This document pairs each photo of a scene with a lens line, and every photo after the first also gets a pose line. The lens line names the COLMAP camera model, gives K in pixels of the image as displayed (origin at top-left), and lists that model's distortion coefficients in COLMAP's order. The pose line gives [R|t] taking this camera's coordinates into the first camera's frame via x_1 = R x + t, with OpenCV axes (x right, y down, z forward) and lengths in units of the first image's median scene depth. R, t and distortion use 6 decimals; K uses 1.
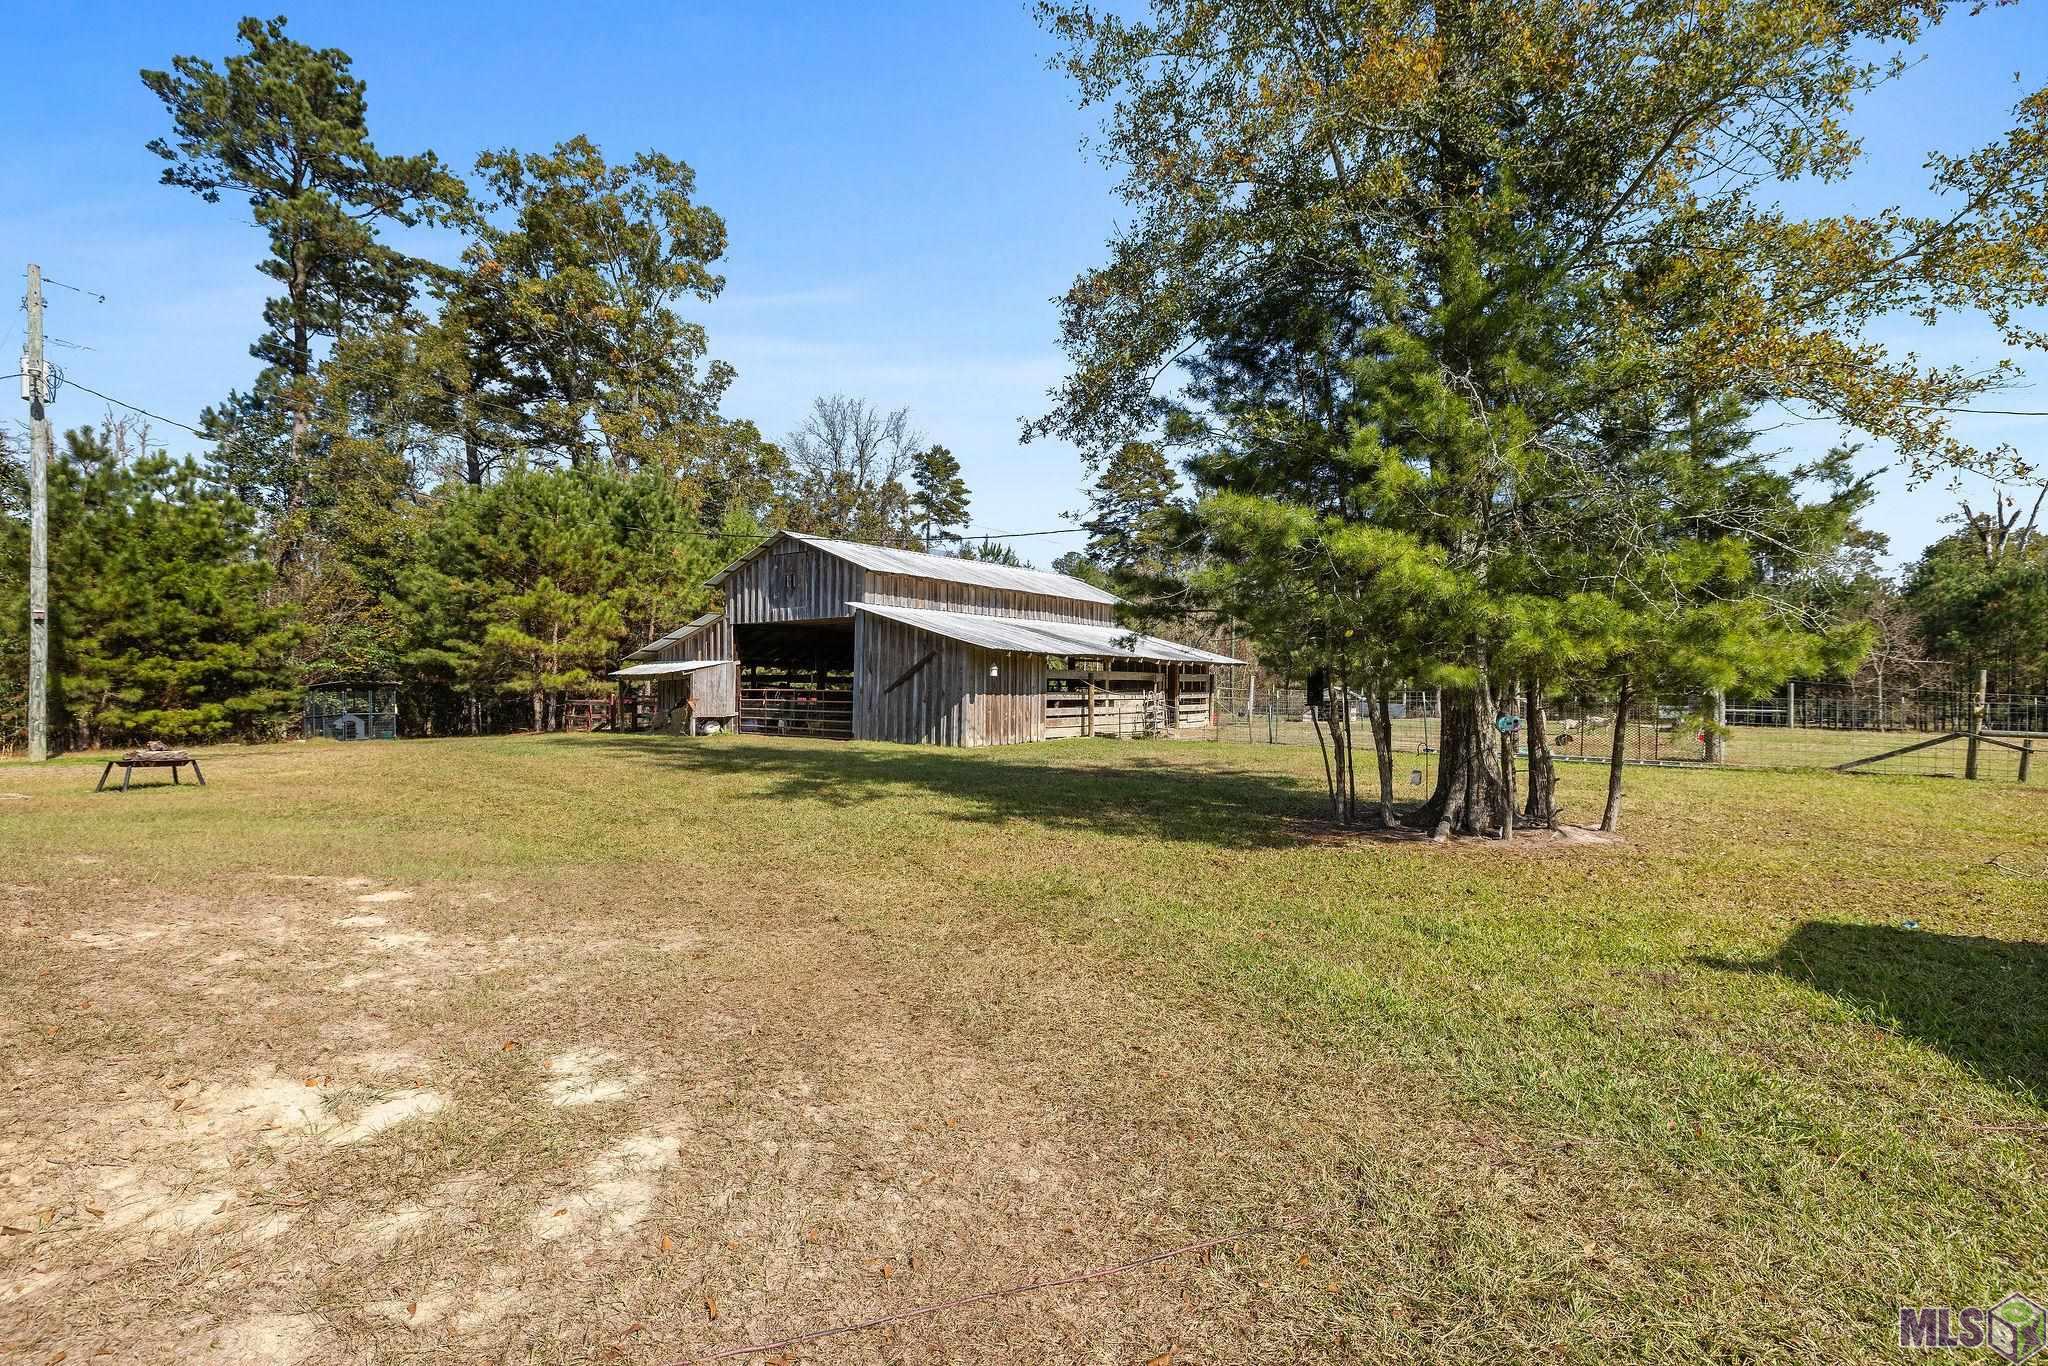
lens RADIAL K [[929.4, 0, 1015.6], [0, 929.4, 675.9], [0, 0, 1]] dist [0.001250, -0.000134]
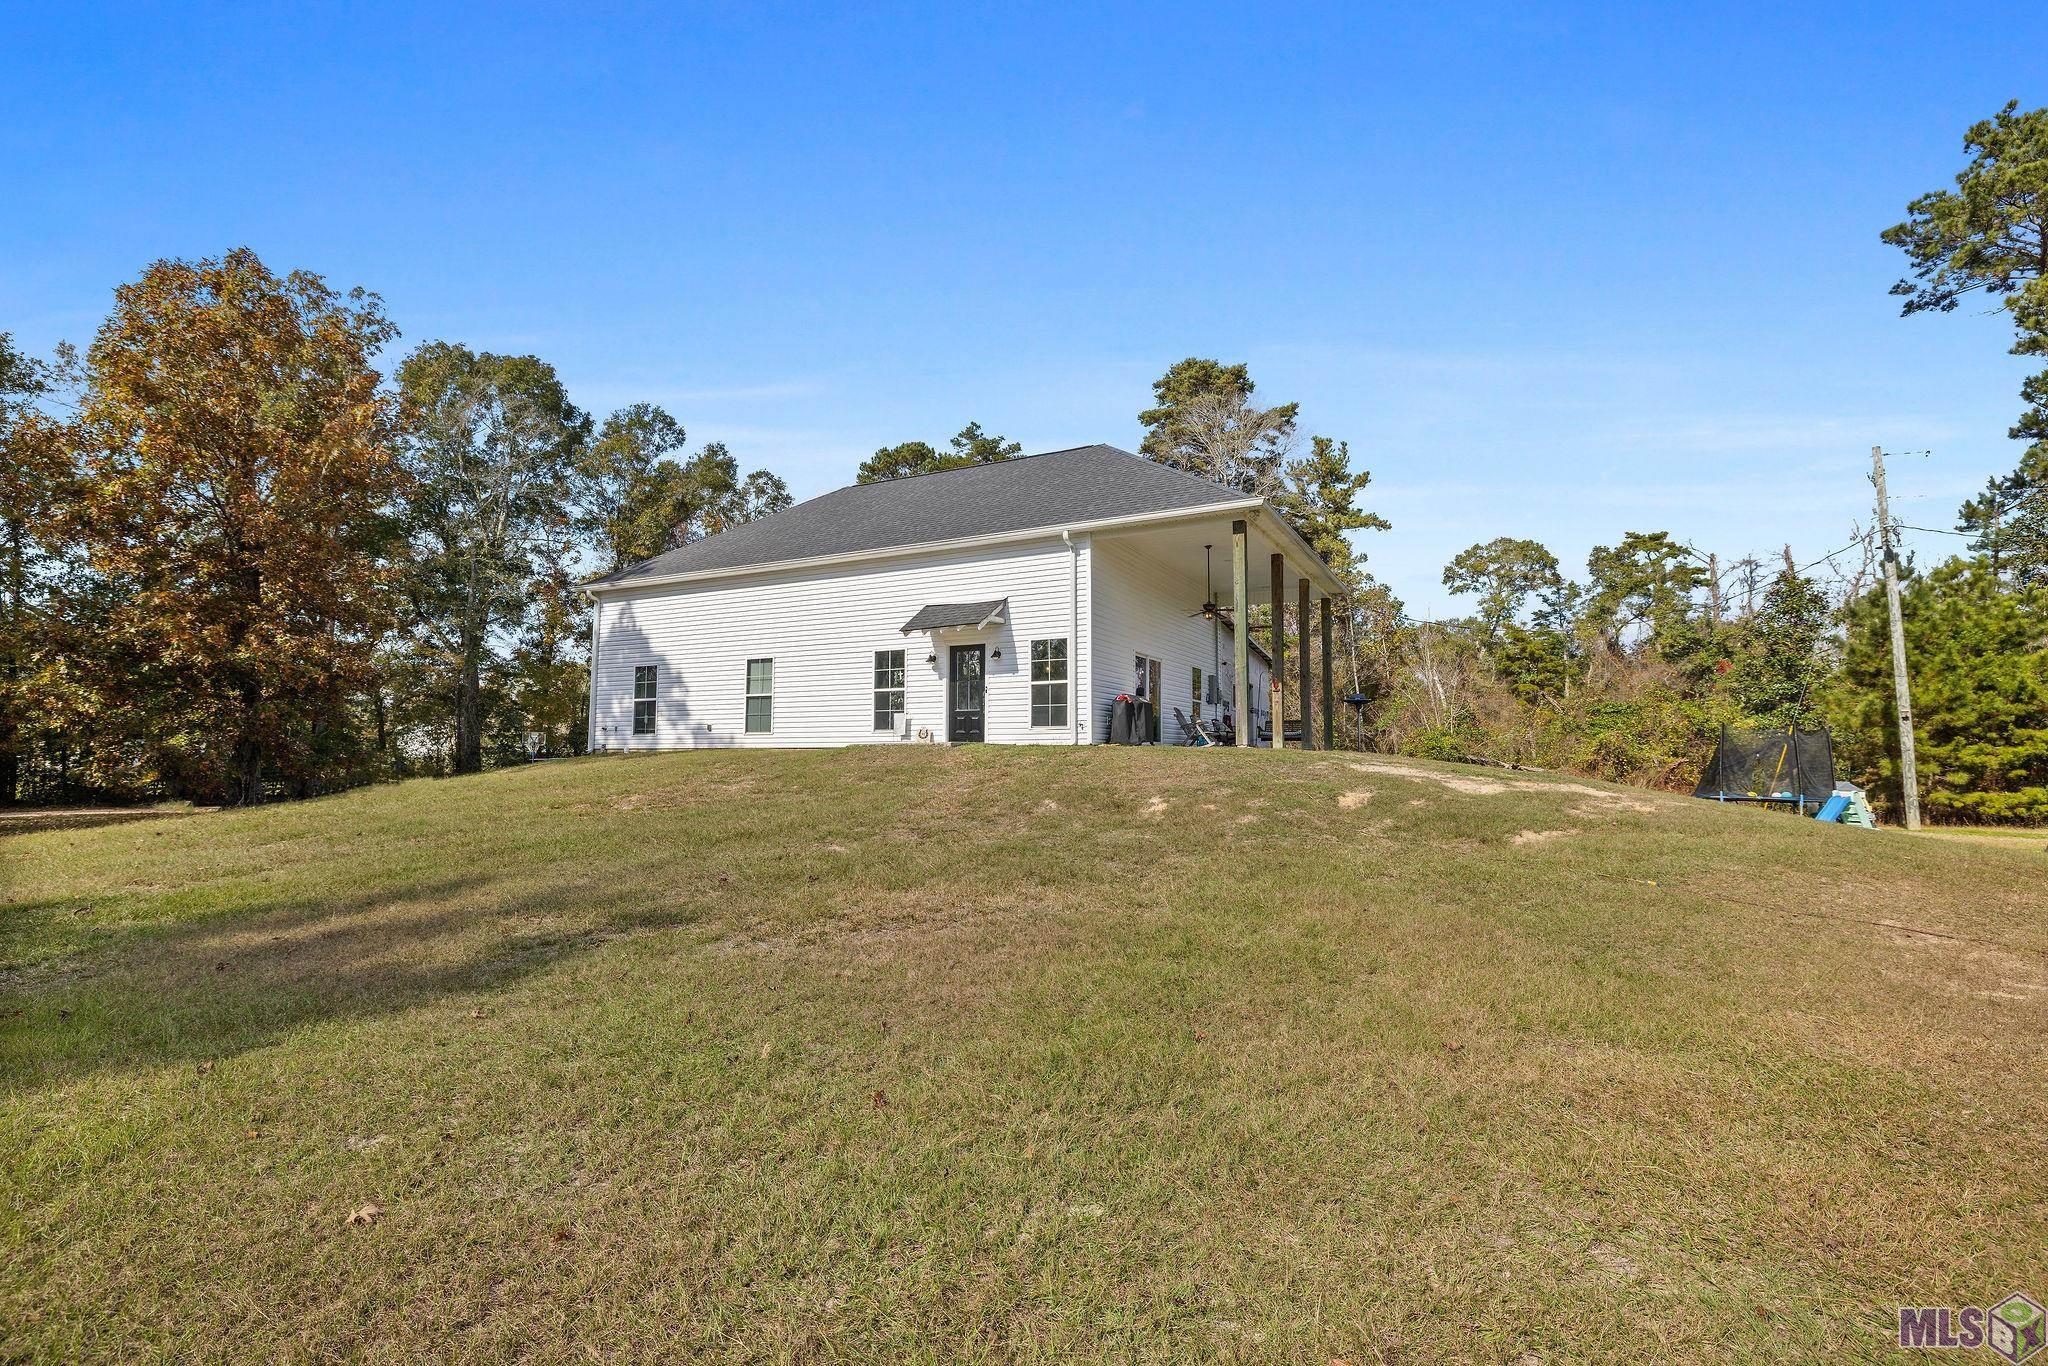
lens RADIAL K [[937.9, 0, 1017.9], [0, 937.9, 681.6], [0, 0, 1]] dist [-0.005232, 0.000023]
pose [[0.090940, -0.091764, -0.991620, 0.065182], [0.008766, 0.995781, -0.091345, -0.002389], [0.995818, -0.000386, 0.091361, -0.194939]]
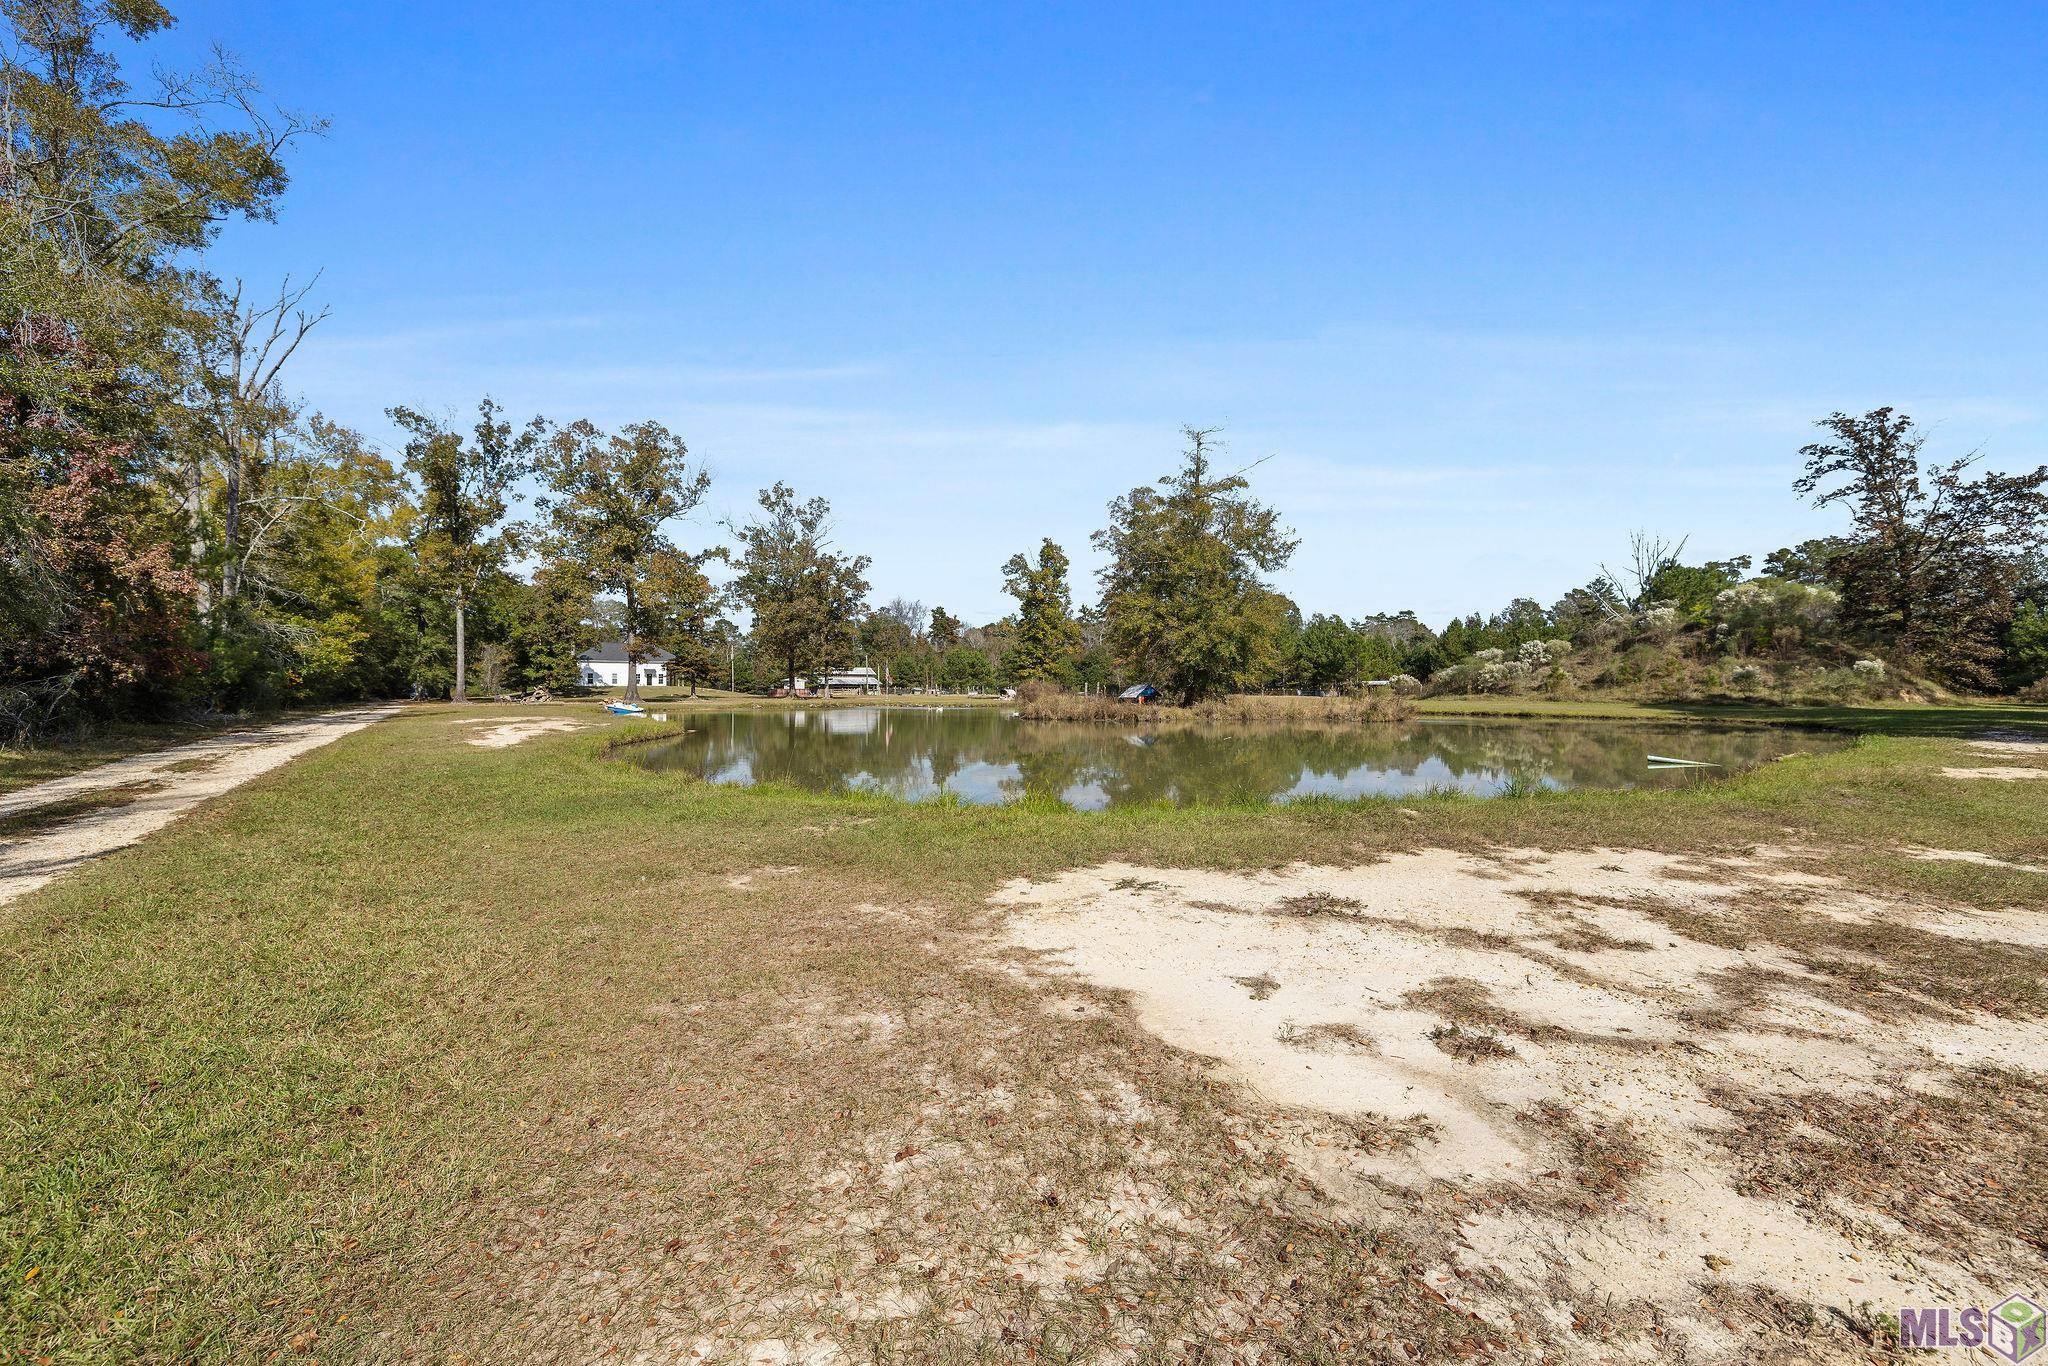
lens RADIAL K [[872.1, 0, 1019.4], [0, 872.1, 688.0], [0, 0, 1]] dist [0.003405, -0.001151]
pose [[0.923921, -0.010951, -0.382427, 3.071928], [0.012718, 0.999917, 0.002093, 0.010809], [0.382372, -0.006798, 0.923983, -3.715781]]
